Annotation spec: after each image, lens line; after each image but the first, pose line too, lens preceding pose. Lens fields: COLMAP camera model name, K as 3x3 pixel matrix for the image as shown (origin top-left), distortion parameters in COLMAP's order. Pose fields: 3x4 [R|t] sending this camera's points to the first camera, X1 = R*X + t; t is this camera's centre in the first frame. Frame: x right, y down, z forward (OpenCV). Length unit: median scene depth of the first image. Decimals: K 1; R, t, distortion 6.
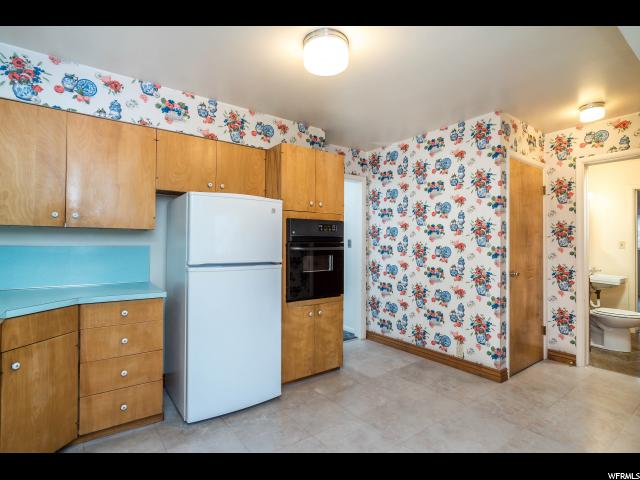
lens RADIAL K [[327.9, 0, 318.6], [0, 327.9, 245.4], [0, 0, 1]] dist [-0.004988, 0.000812]
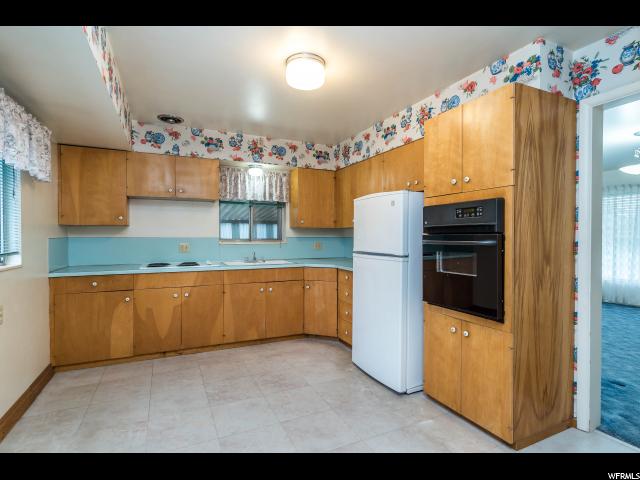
lens RADIAL K [[327.9, 0, 315.5], [0, 327.9, 236.9], [0, 0, 1]] dist [-0.004988, 0.000812]
pose [[-0.209947, 0.006084, -0.977694, 0.867507], [0.007279, 0.999963, 0.004660, -0.010082], [0.977686, -0.006138, -0.209984, 0.949148]]
